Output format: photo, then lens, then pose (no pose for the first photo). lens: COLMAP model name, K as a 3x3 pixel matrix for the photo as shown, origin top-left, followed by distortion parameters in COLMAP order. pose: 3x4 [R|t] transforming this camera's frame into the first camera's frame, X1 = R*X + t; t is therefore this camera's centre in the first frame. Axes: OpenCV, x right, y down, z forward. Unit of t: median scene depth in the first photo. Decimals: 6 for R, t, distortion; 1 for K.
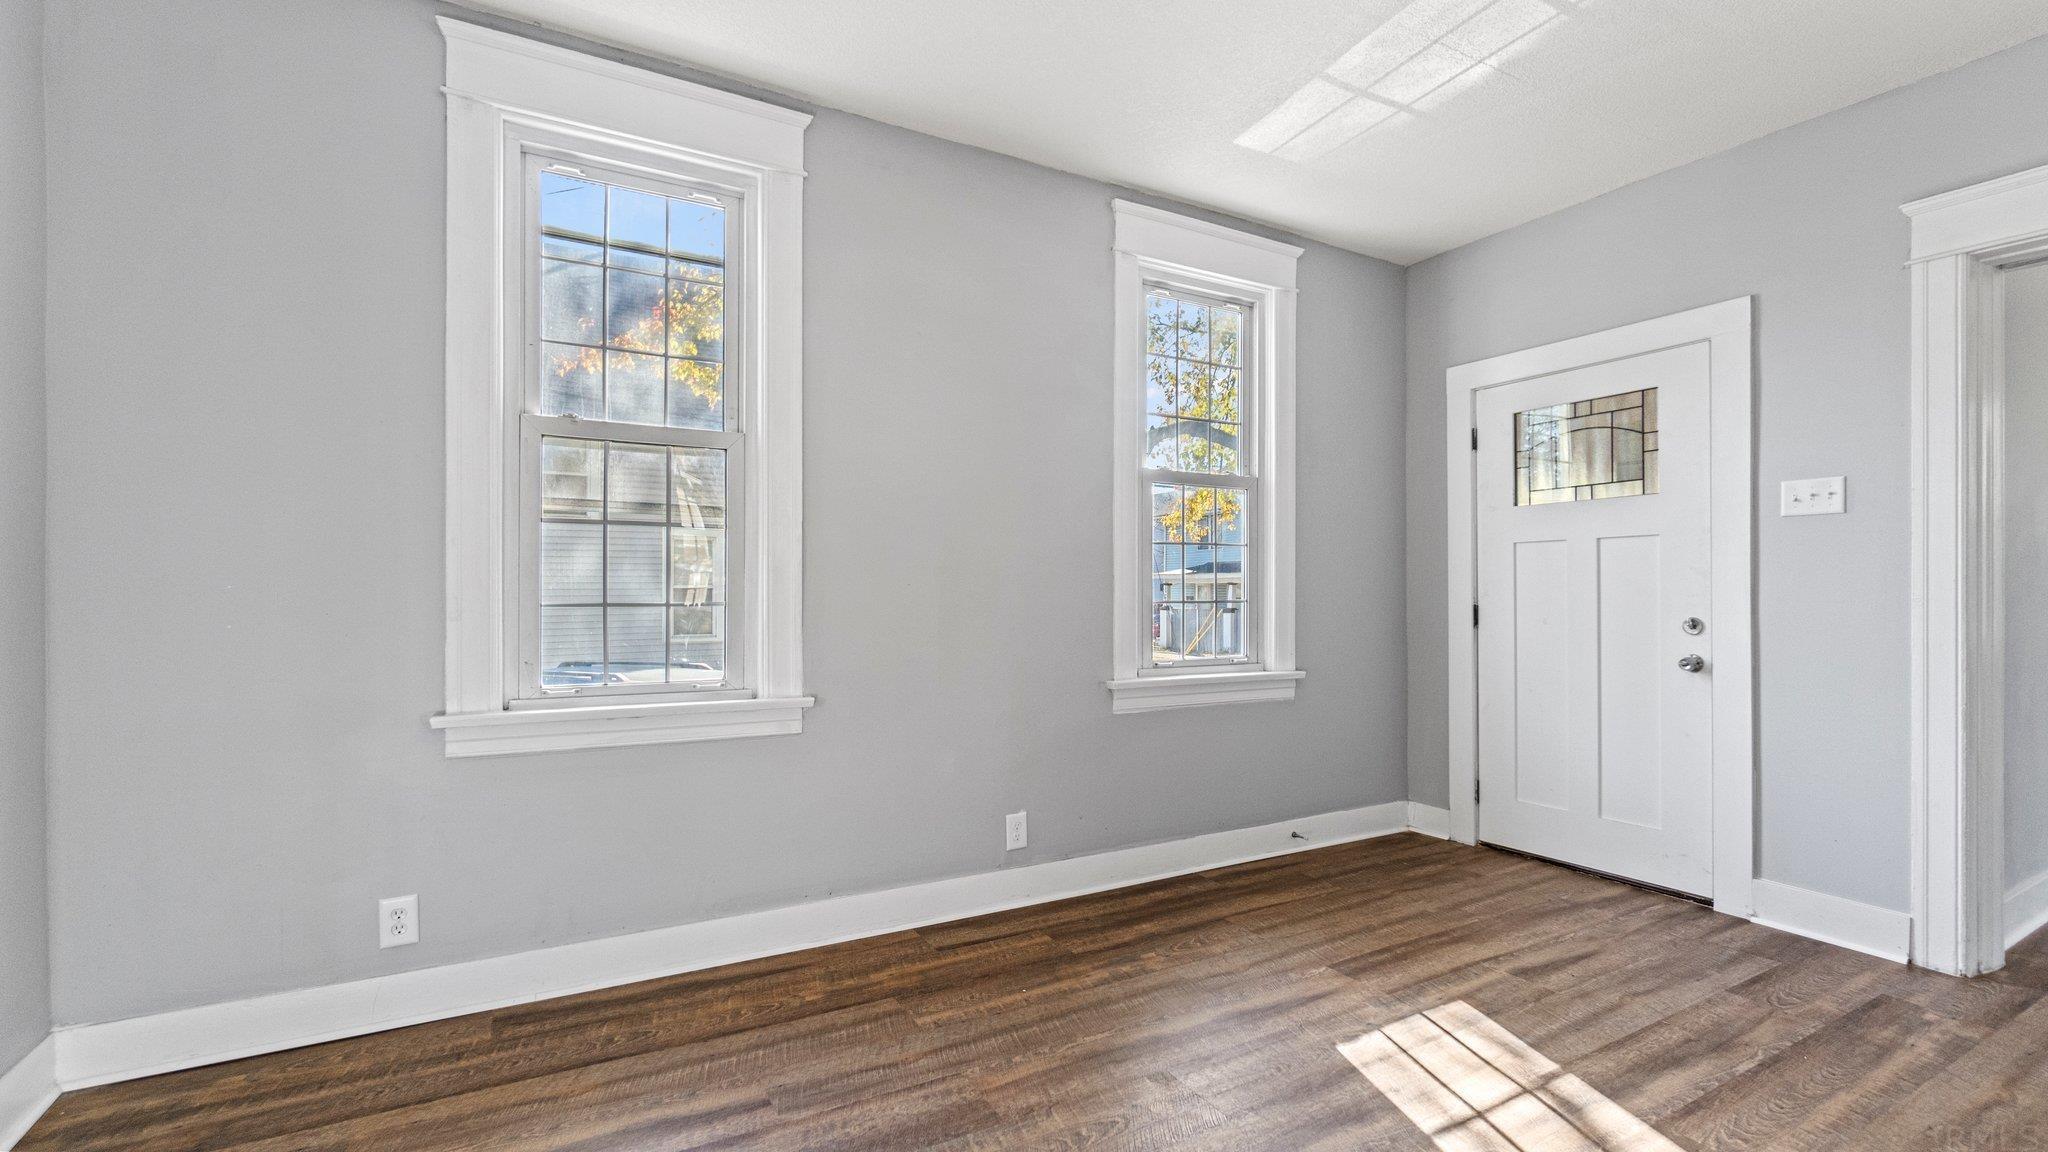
lens RADIAL K [[895.8, 0, 1038.2], [0, 895.8, 593.2], [0, 0, 1]] dist [-0.004423, -0.000117]
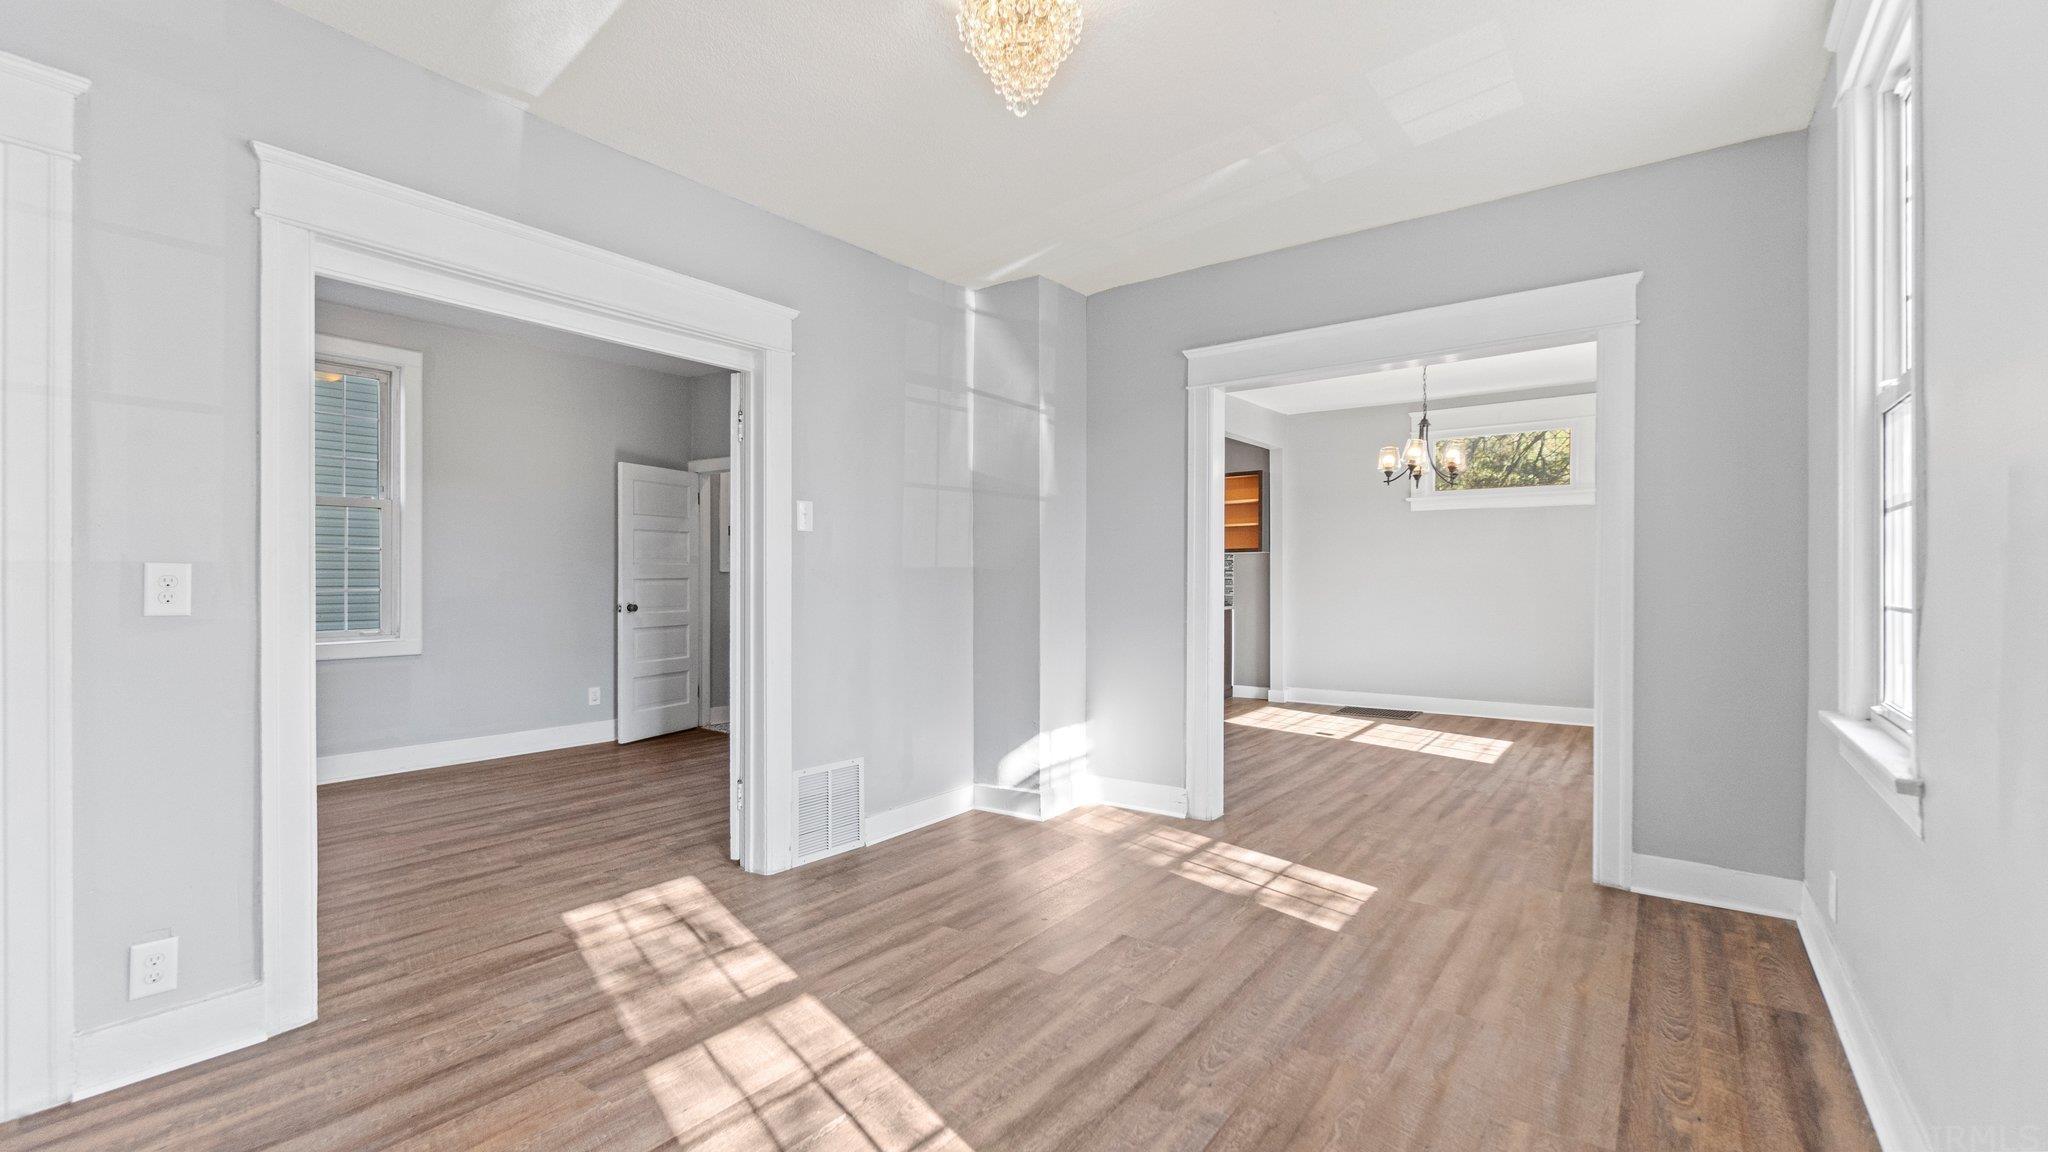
lens RADIAL K [[882.9, 0, 1020.4], [0, 882.9, 589.7], [0, 0, 1]] dist [-0.003039, -0.000113]
pose [[-0.914559, 0.002126, -0.404447, 0.501431], [-0.004438, 0.999873, 0.015292, -0.013998], [0.404428, 0.015780, -0.914434, 1.275050]]
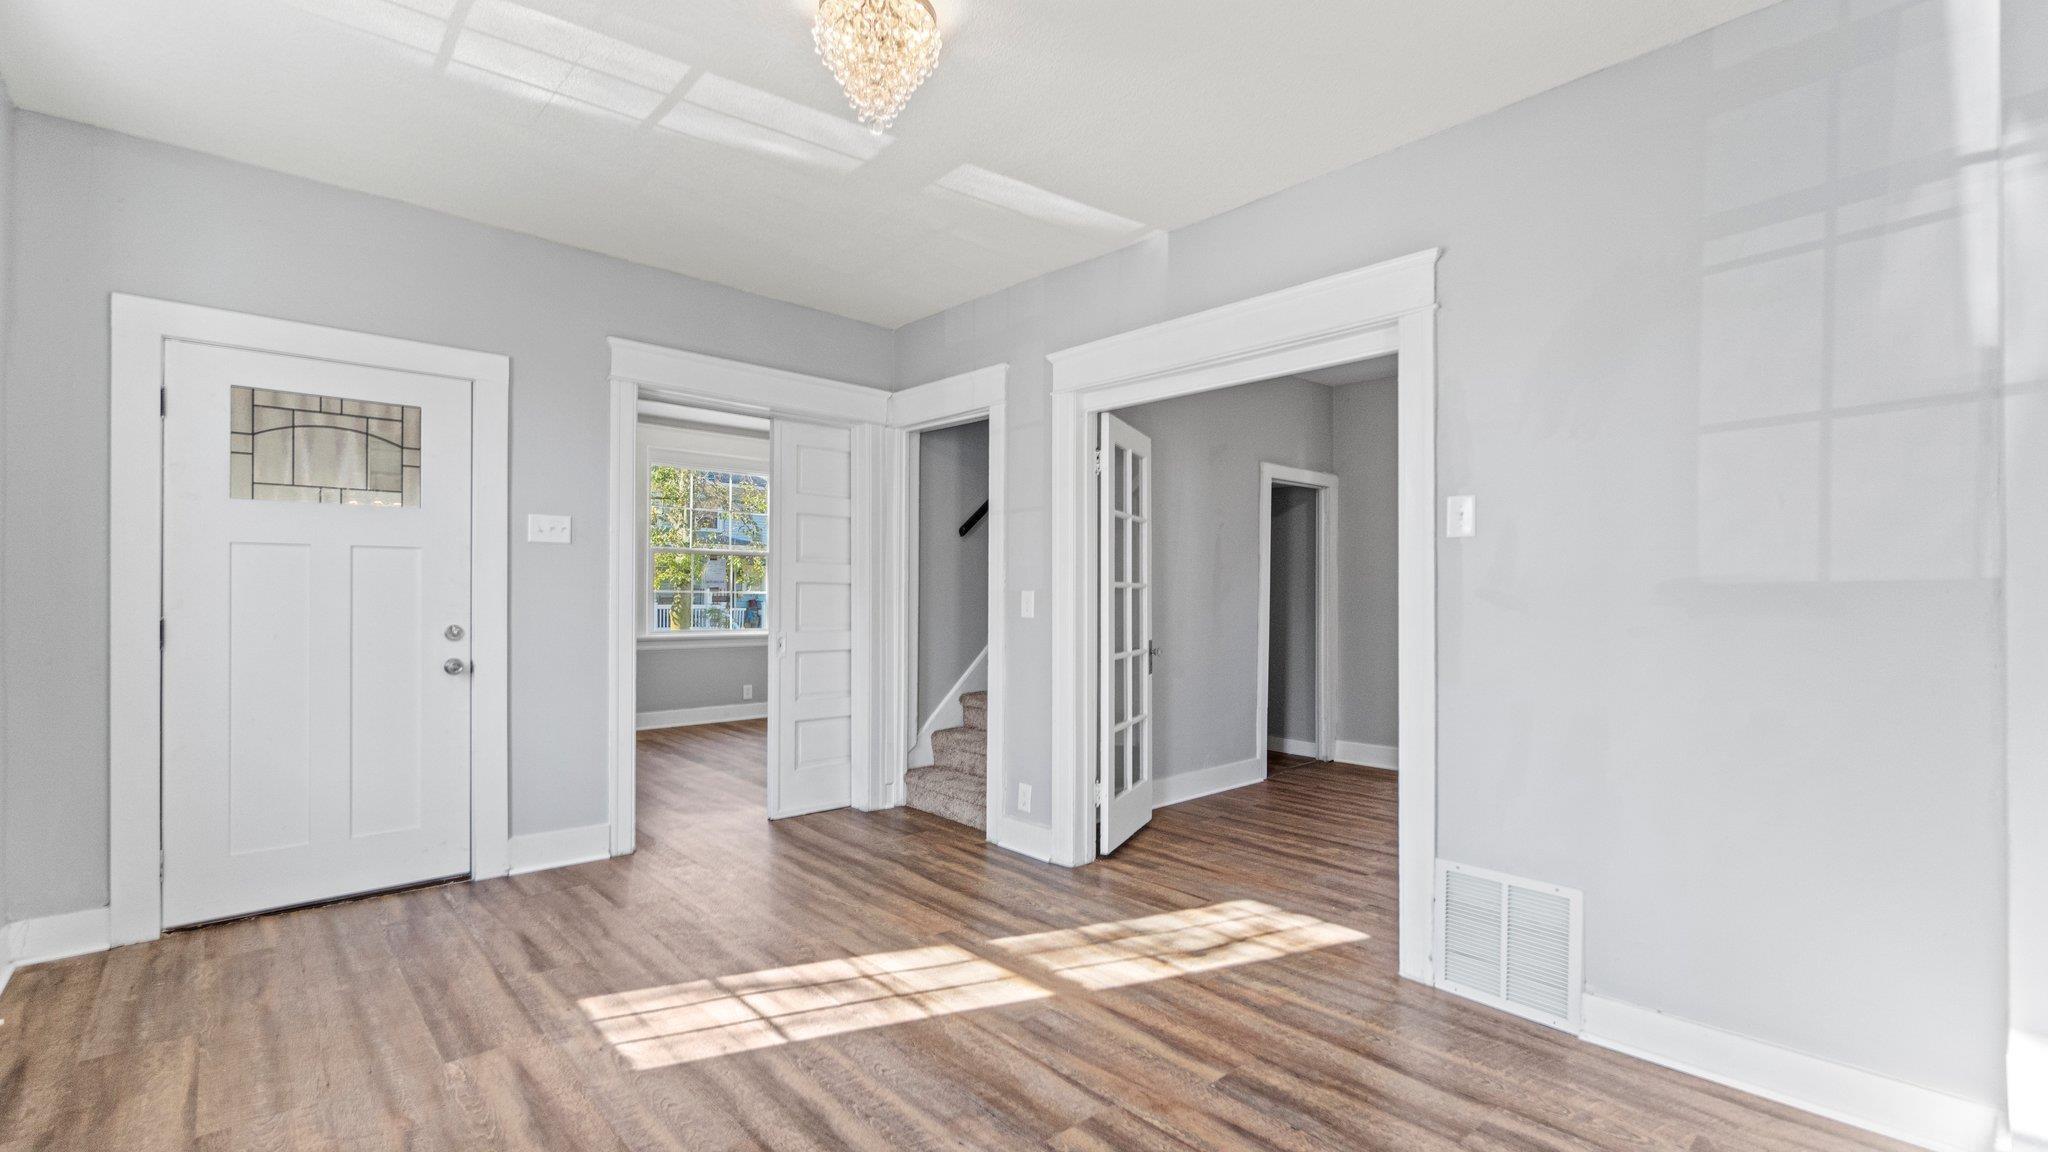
lens RADIAL K [[882.9, 0, 1020.4], [0, 882.9, 589.7], [0, 0, 1]] dist [-0.003039, -0.000113]
pose [[-0.218071, 0.005329, 0.975918, -0.556499], [-0.003495, 0.999974, -0.006242, -0.014738], [-0.975927, -0.004772, -0.218047, 0.627879]]
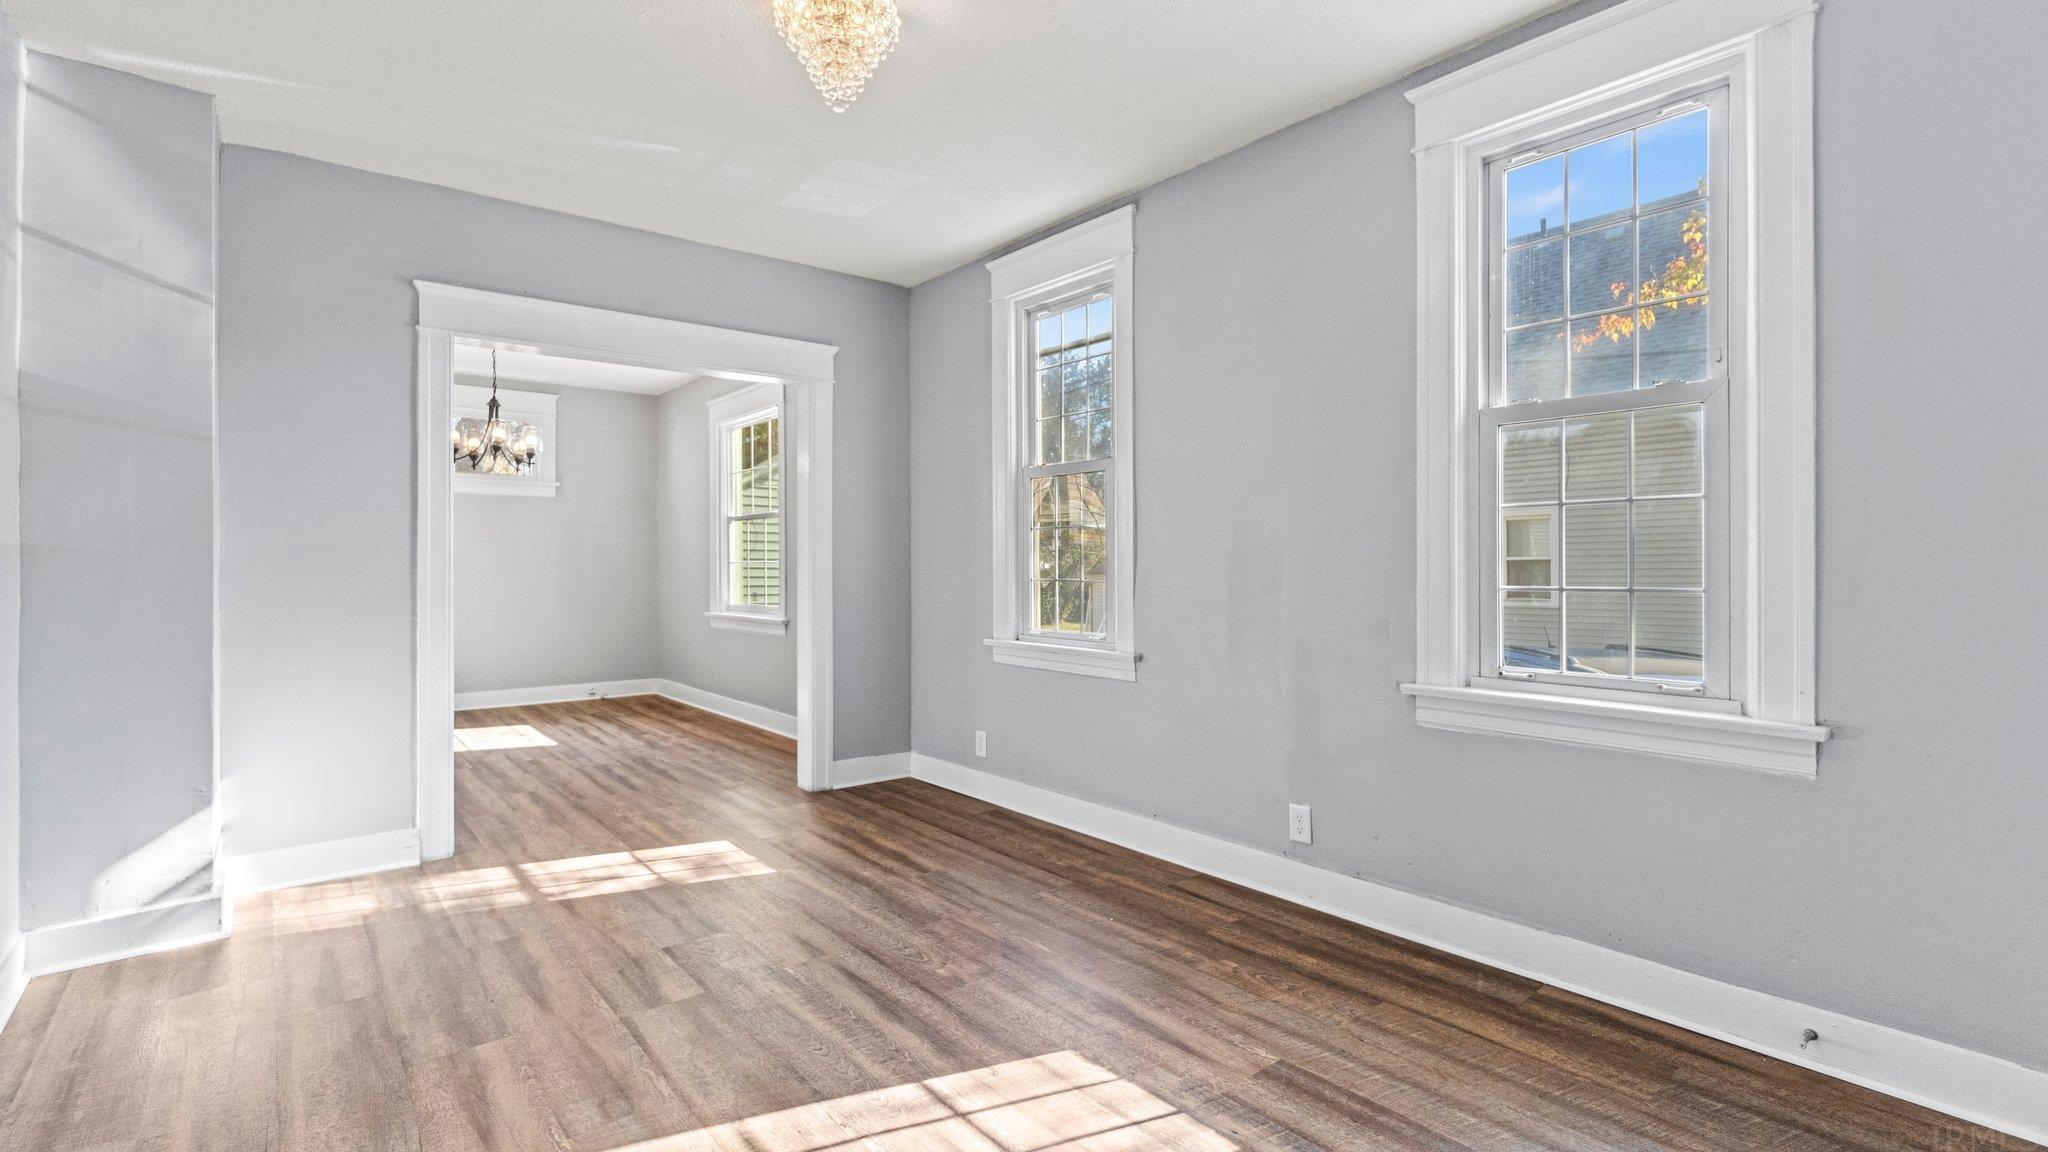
lens RADIAL K [[925.2, 0, 1020.7], [0, 925.2, 567.8], [0, 0, 1]] dist [-0.003115, -0.000320]
pose [[0.166562, -0.001061, -0.986030, 1.017946], [-0.002641, 0.999995, -0.001522, -0.006330], [0.986028, 0.002858, 0.166558, 0.610207]]
